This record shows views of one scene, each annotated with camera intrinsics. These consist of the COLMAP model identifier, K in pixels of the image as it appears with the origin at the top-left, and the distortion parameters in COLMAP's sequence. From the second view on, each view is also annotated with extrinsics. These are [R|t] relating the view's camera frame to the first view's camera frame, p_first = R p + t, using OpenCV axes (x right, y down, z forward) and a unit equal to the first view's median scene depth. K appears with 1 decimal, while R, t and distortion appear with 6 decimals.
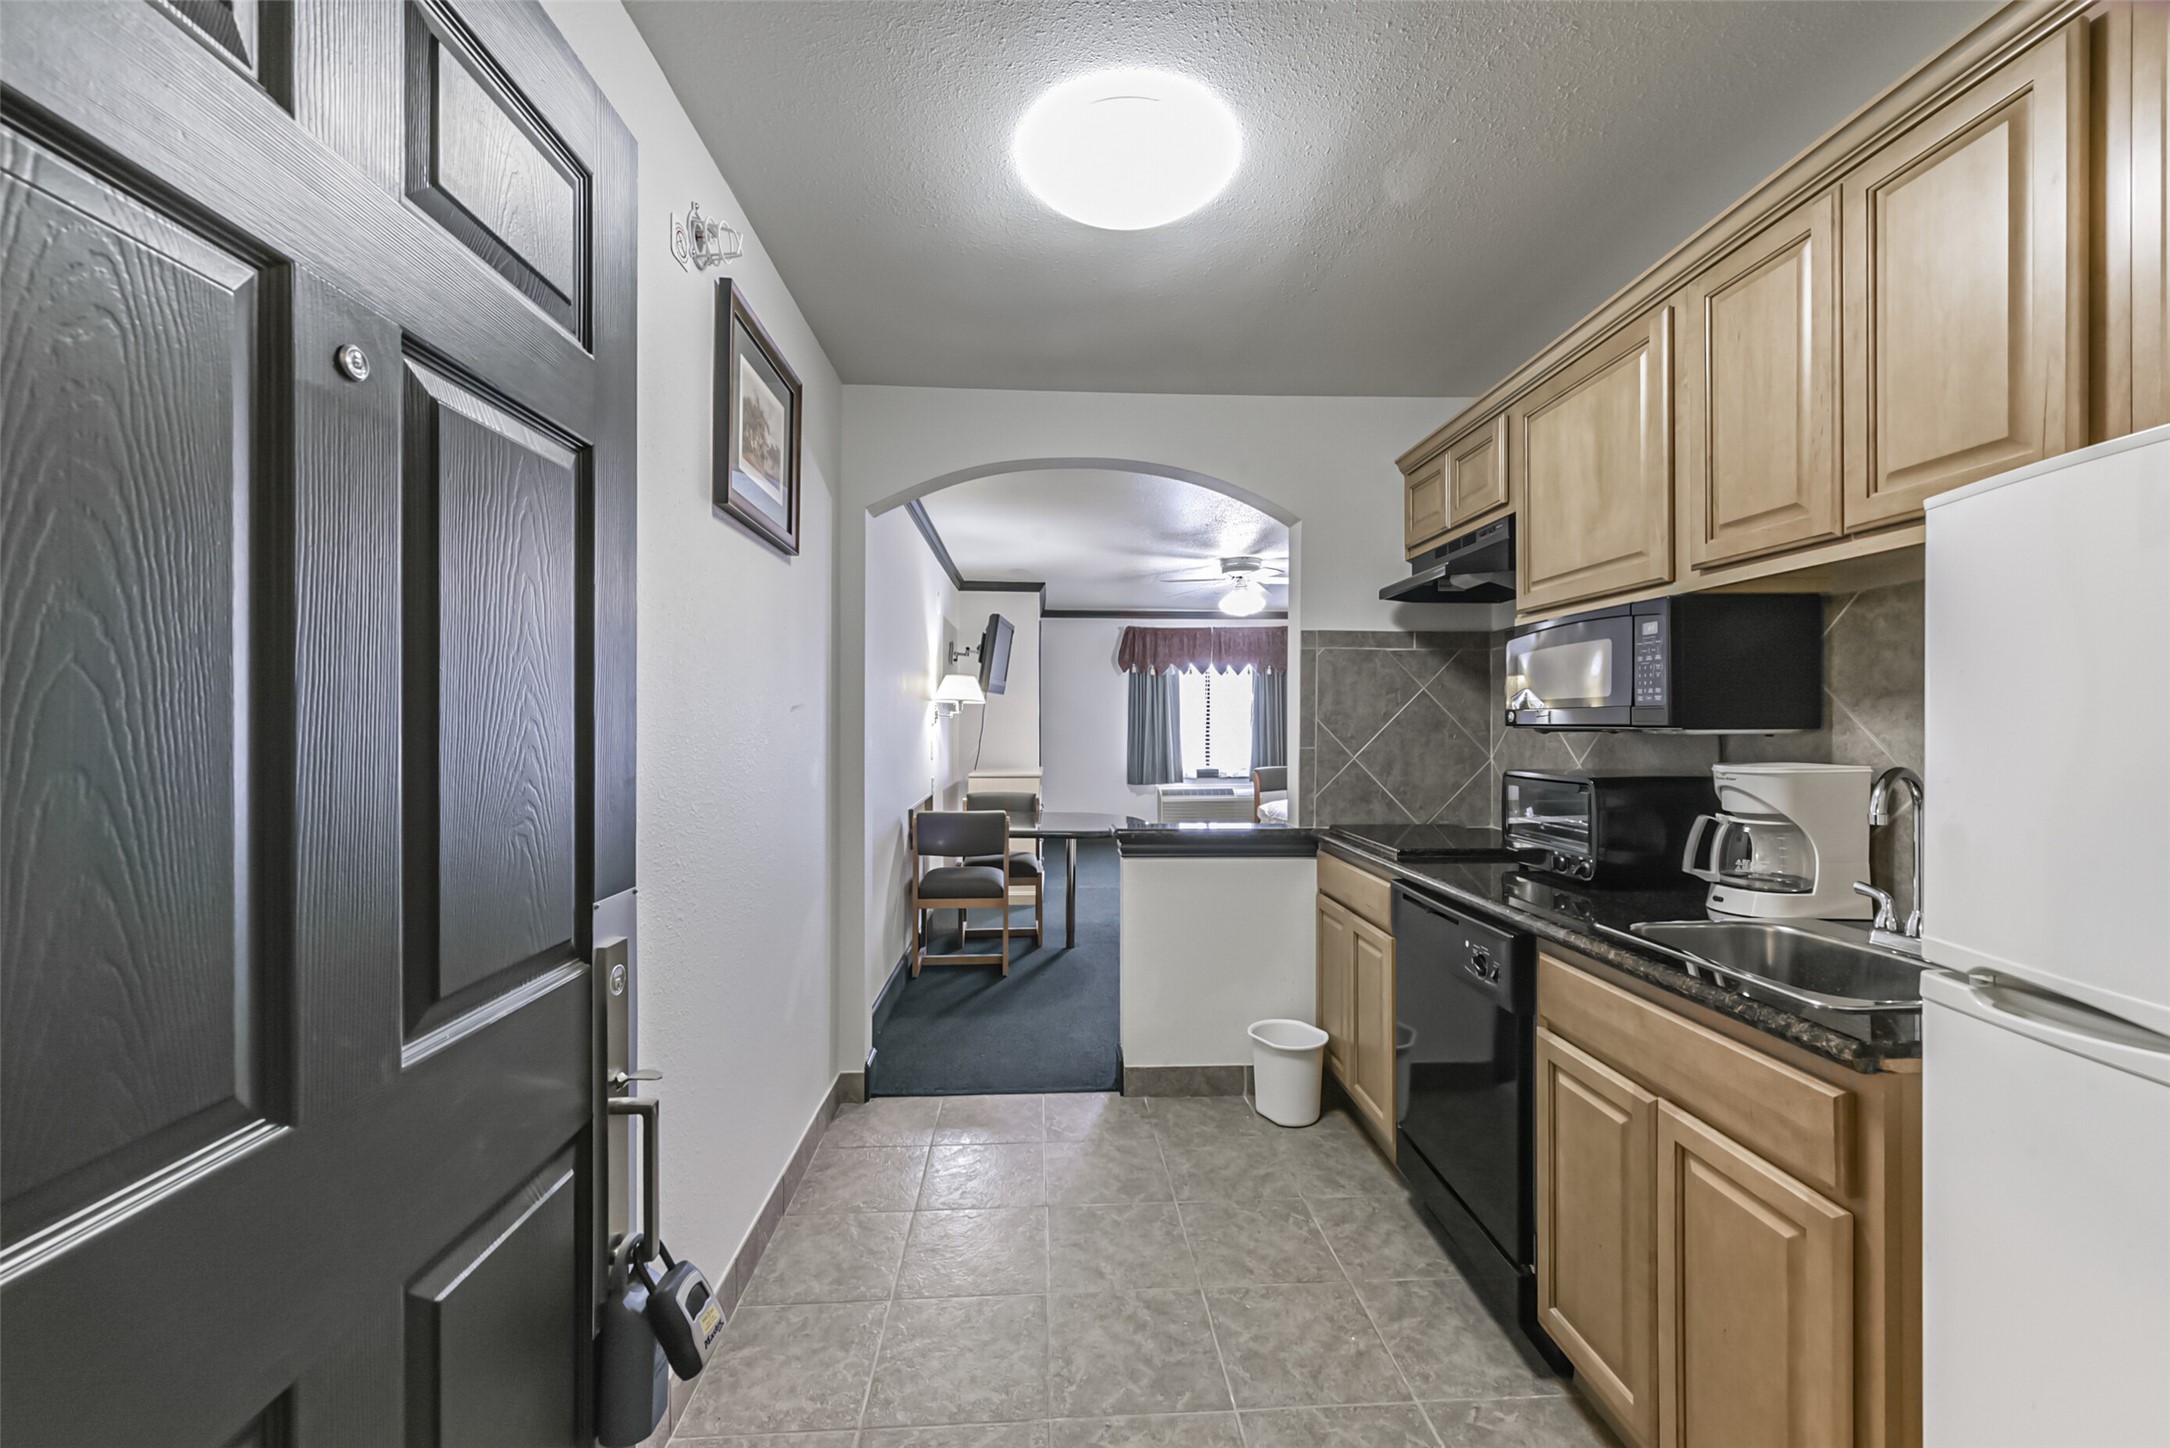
lens RADIAL K [[855.8, 0, 1082.9], [0, 855.8, 724.6], [0, 0, 1]] dist [0.005549, -0.000508]
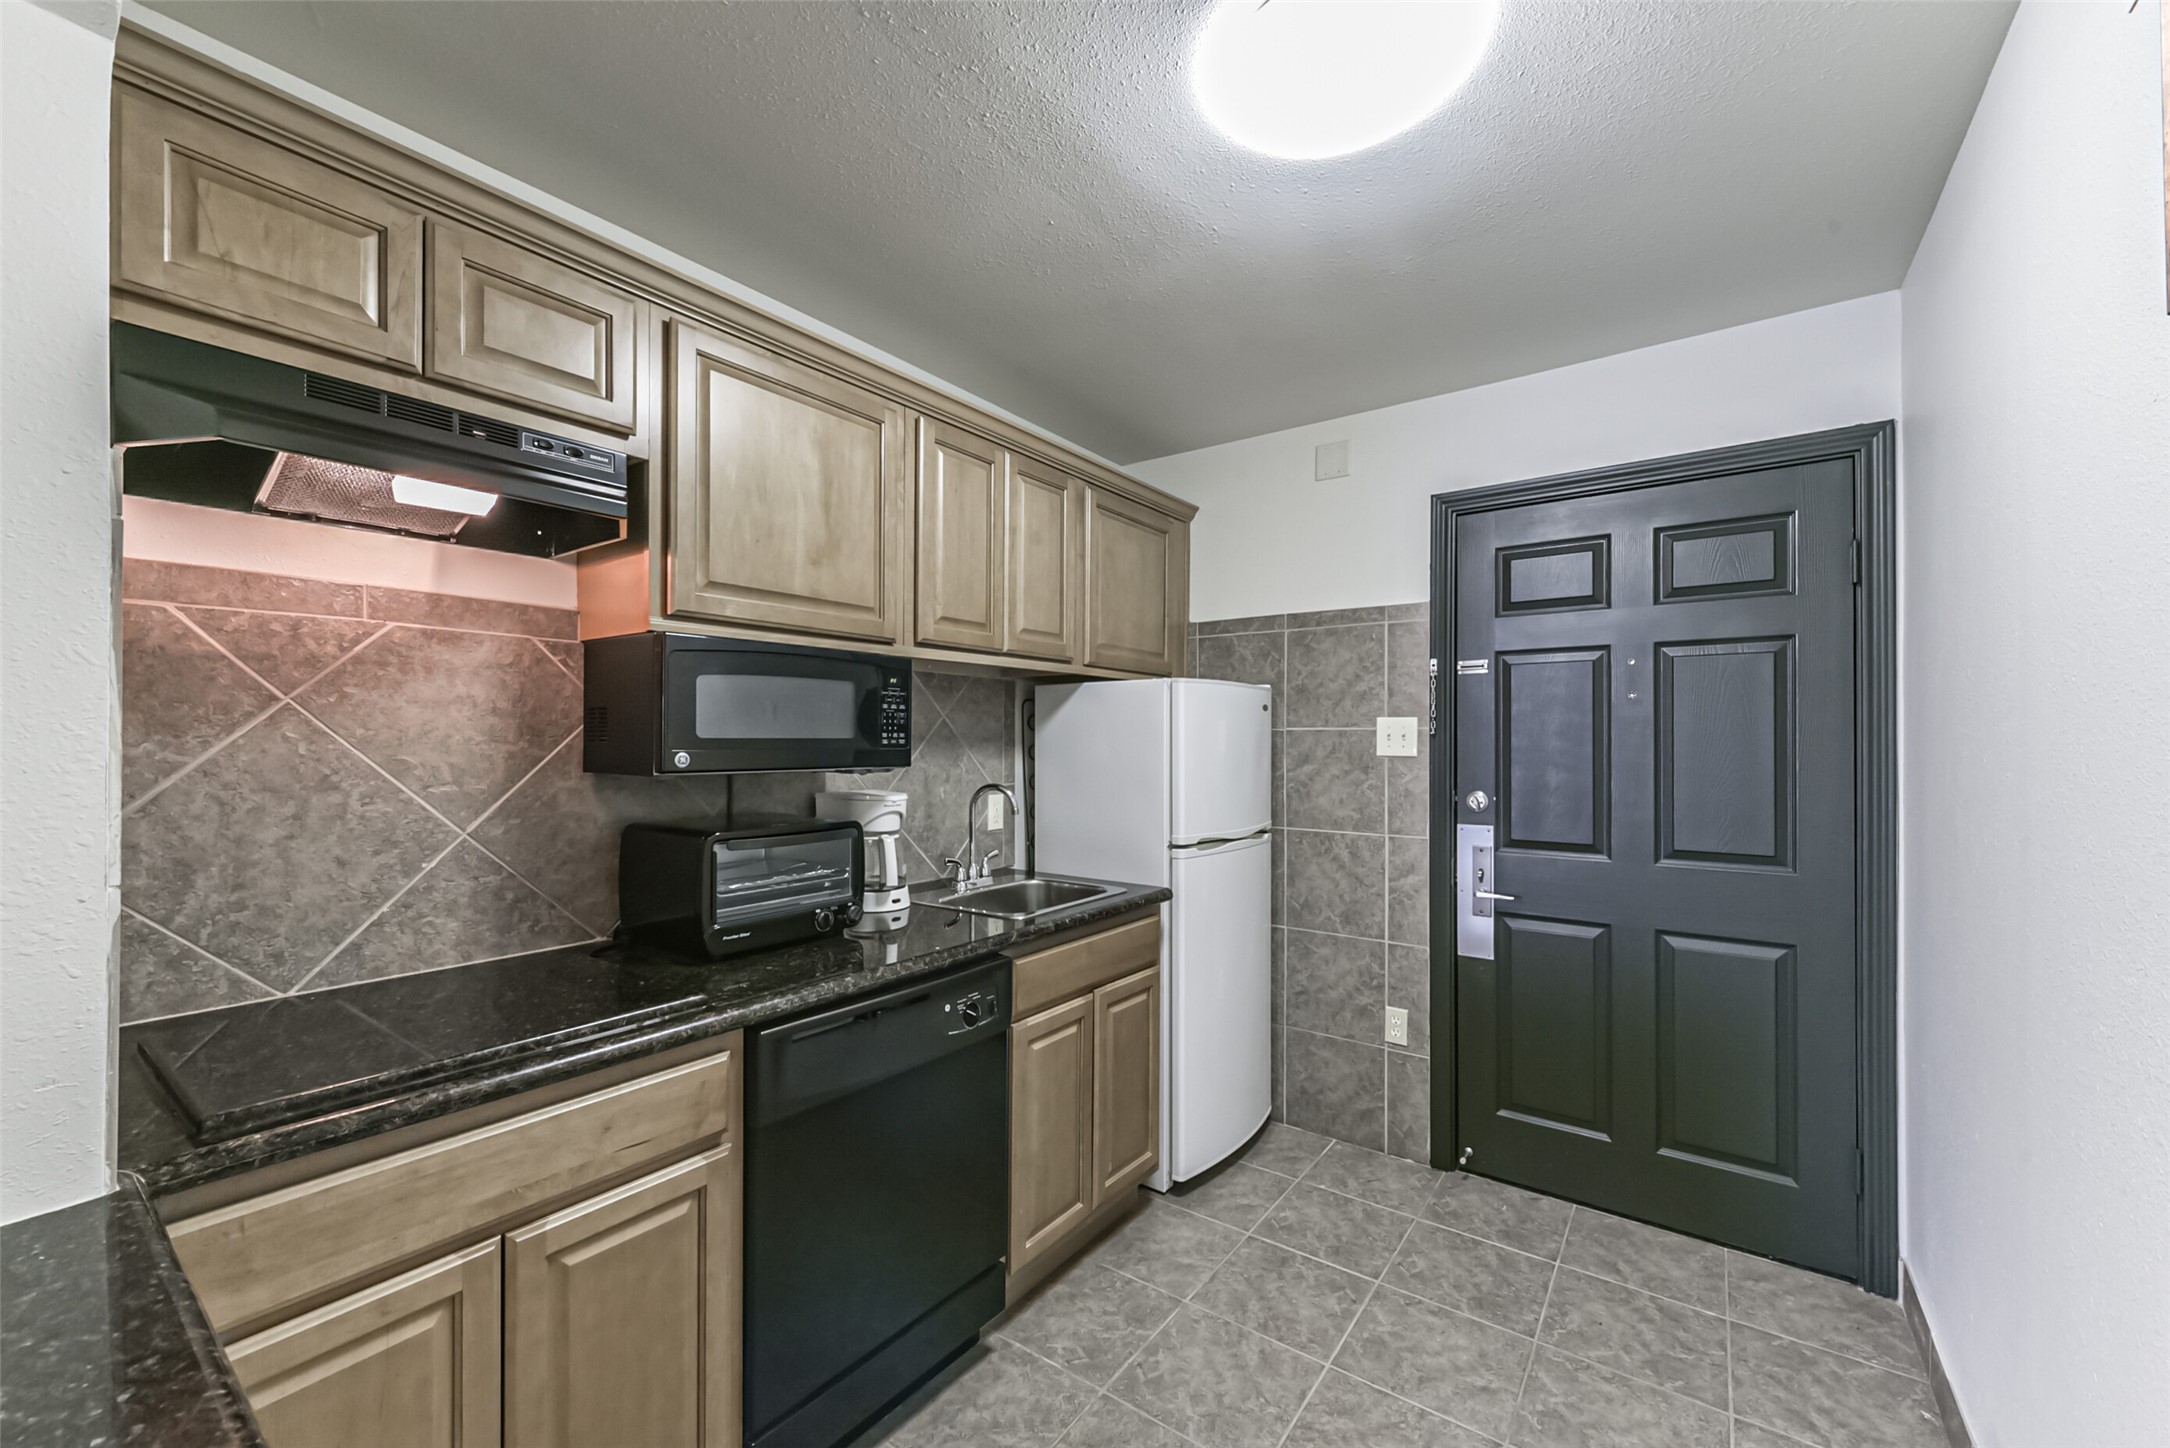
lens RADIAL K [[855.8, 0, 1064.5], [0, 855.8, 735.0], [0, 0, 1]] dist [0.005549, -0.000508]
pose [[-0.765811, -0.000665, 0.643065, -0.191347], [-0.004068, 0.999984, -0.003811, -0.027434], [-0.643053, -0.005534, -0.765802, 1.305710]]
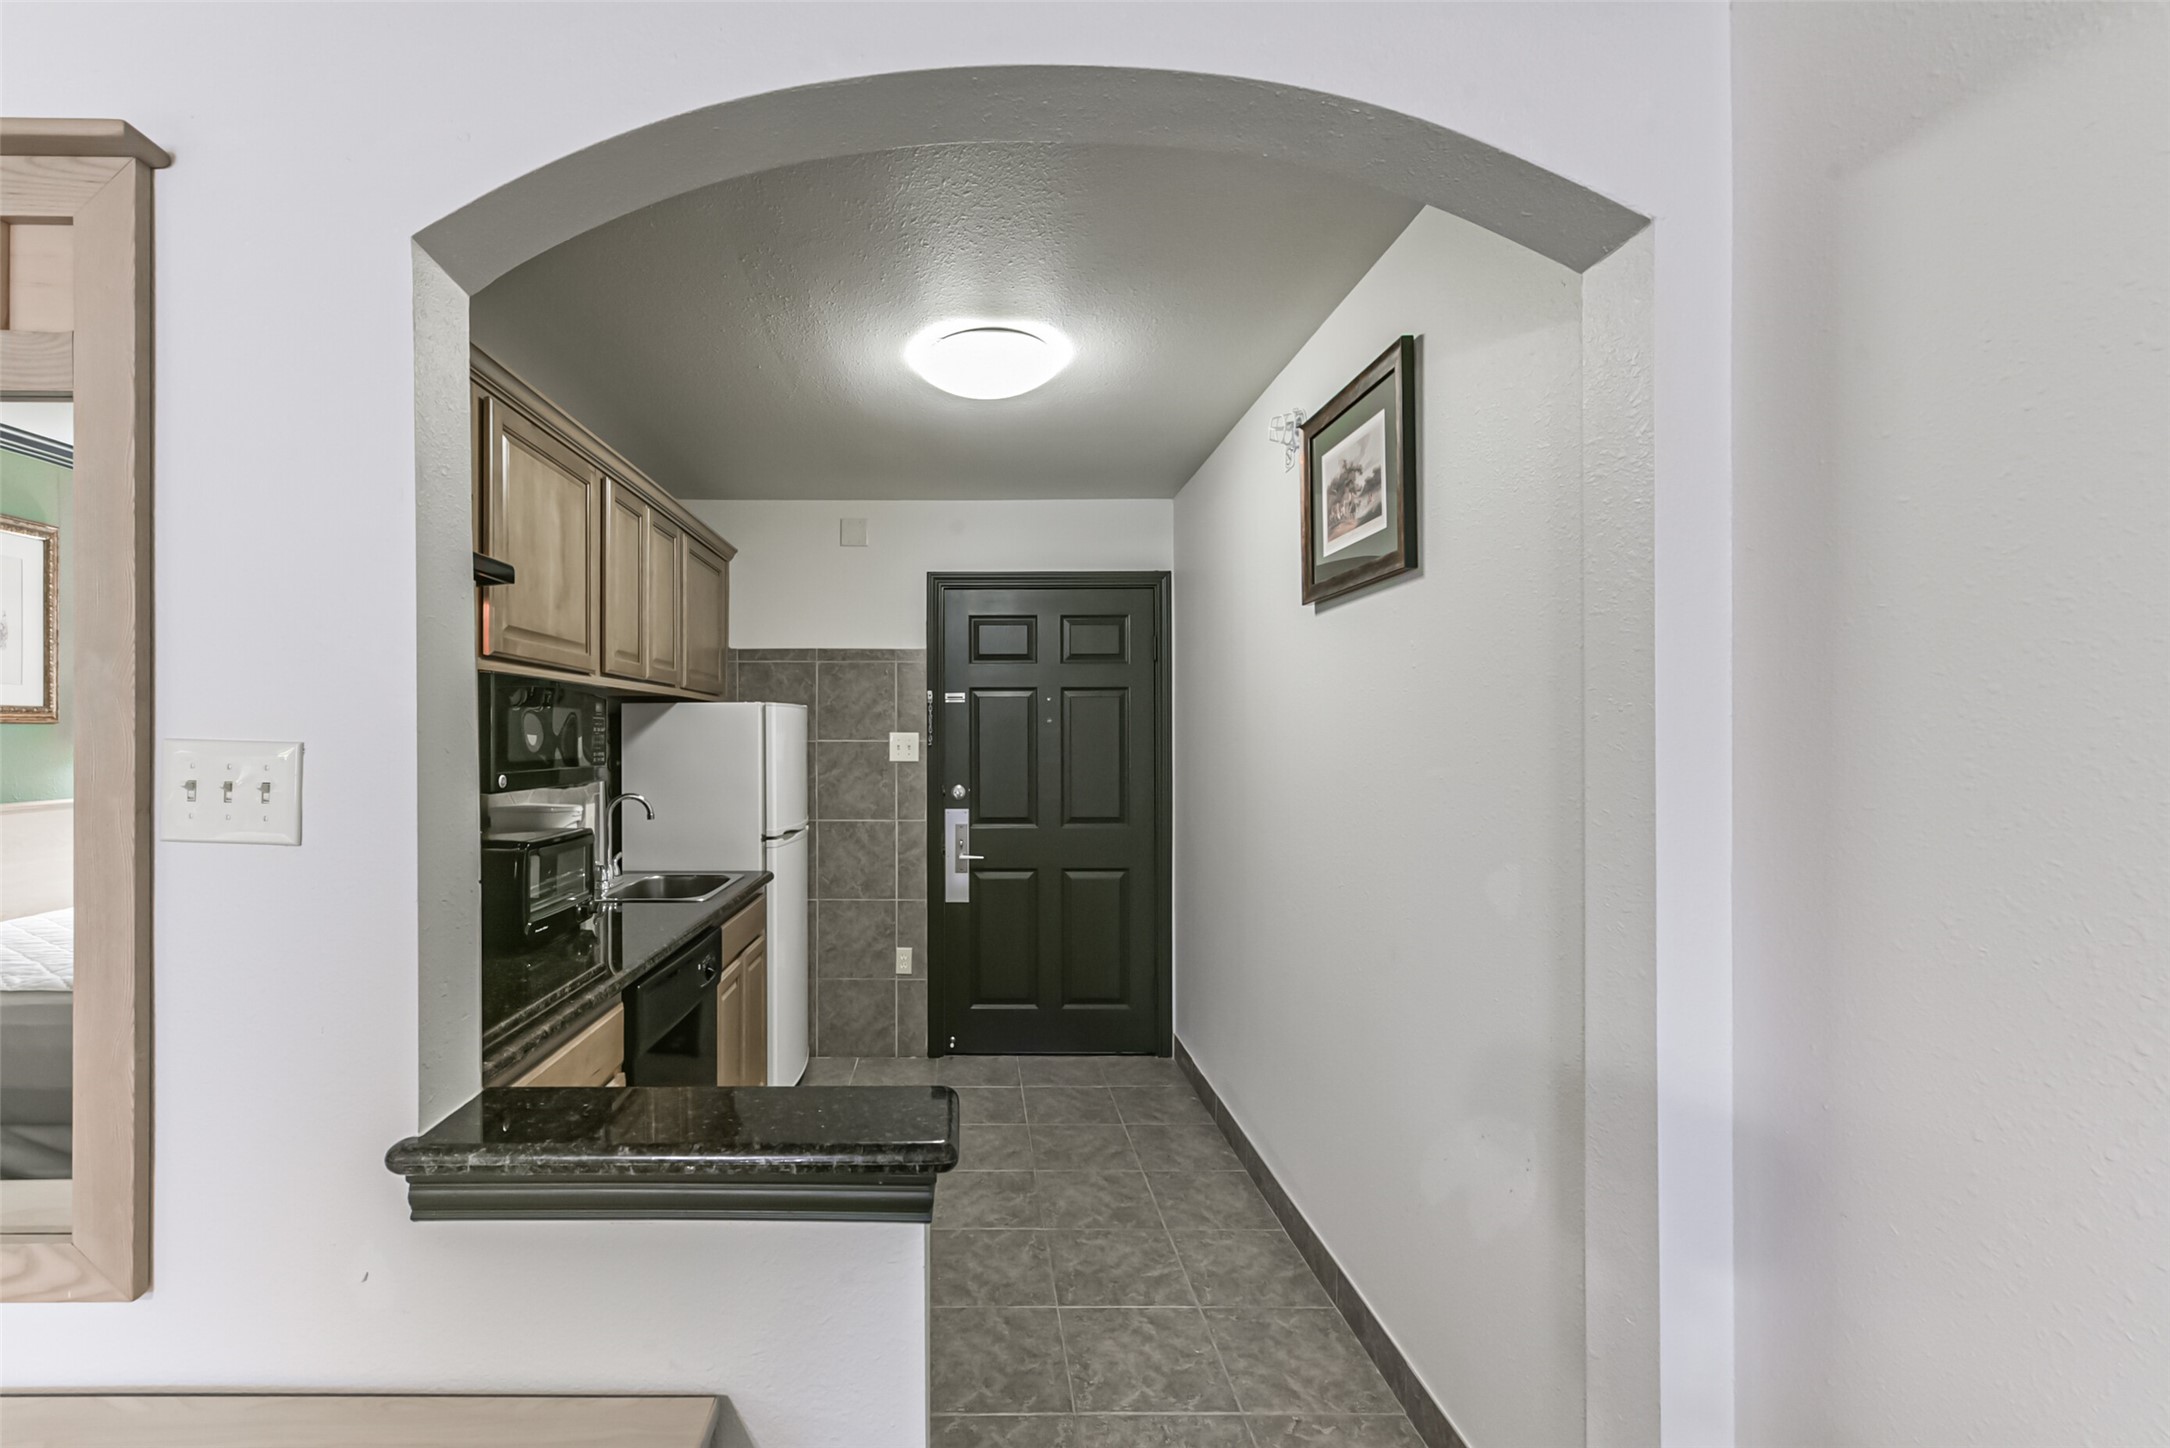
lens RADIAL K [[855.8, 0, 984.6], [0, 855.8, 733.7], [0, 0, 1]] dist [0.005549, -0.000508]
pose [[-0.997817, -0.001140, 0.066022, -0.030033], [-0.001553, 0.999980, -0.006206, -0.047506], [-0.066014, -0.006295, -0.997799, 1.707063]]
